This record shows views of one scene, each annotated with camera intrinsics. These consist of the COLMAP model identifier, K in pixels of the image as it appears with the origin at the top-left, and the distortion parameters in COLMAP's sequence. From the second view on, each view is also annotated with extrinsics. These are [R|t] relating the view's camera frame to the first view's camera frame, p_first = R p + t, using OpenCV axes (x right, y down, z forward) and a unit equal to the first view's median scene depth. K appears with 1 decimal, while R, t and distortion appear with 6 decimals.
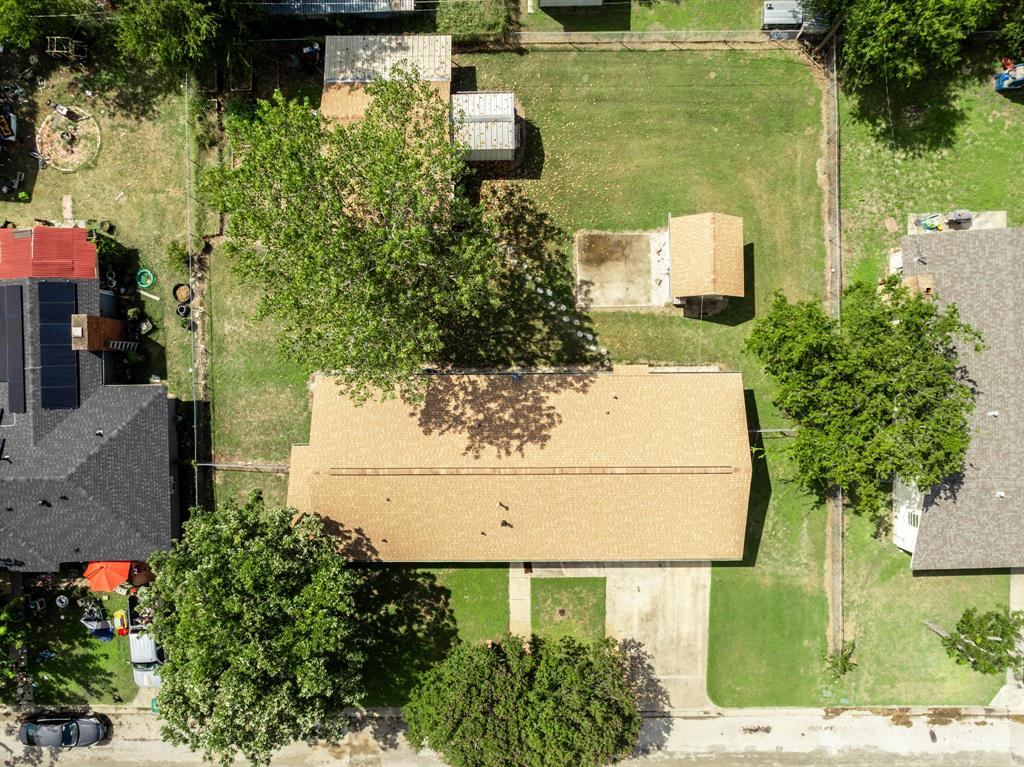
lens RADIAL K [[720.2, 0, 512.8], [0, 720.2, 378.7], [0, 0, 1]] dist [-0.030592, 0.018188]
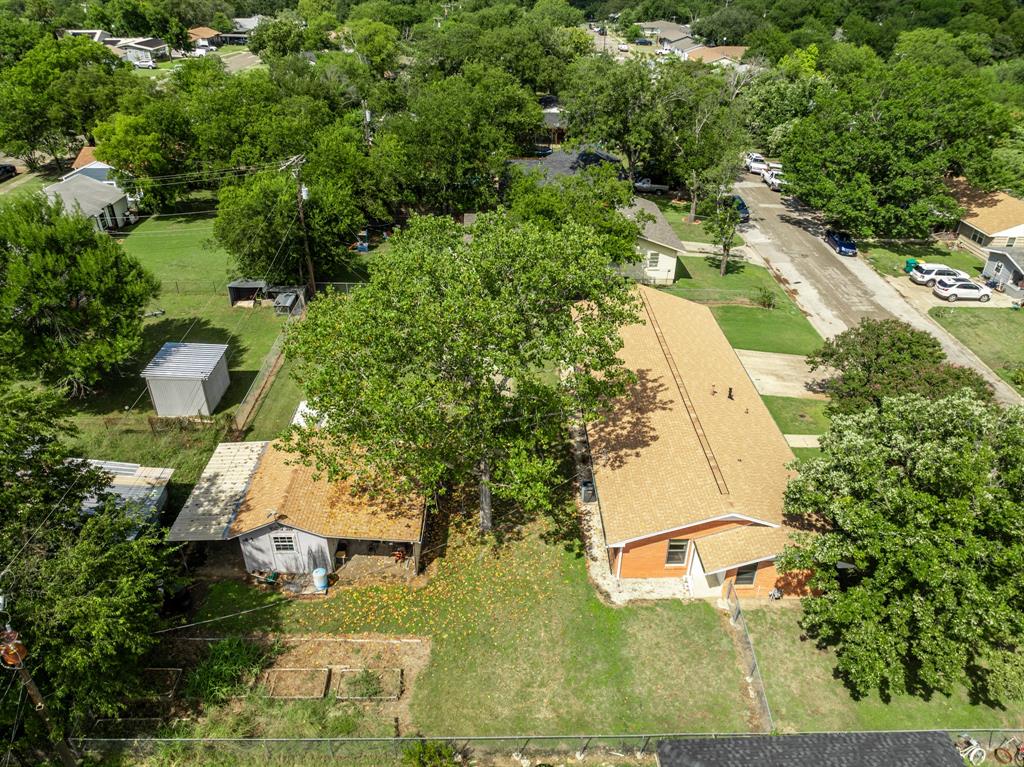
lens RADIAL K [[720.2, 0, 512.8], [0, 720.2, 378.7], [0, 0, 1]] dist [-0.030592, 0.018188]
pose [[-0.011998, -0.501901, 0.864842, -0.797847], [0.999896, 0.000908, 0.014399, -0.109669], [-0.008012, 0.864925, 0.501838, 0.438272]]
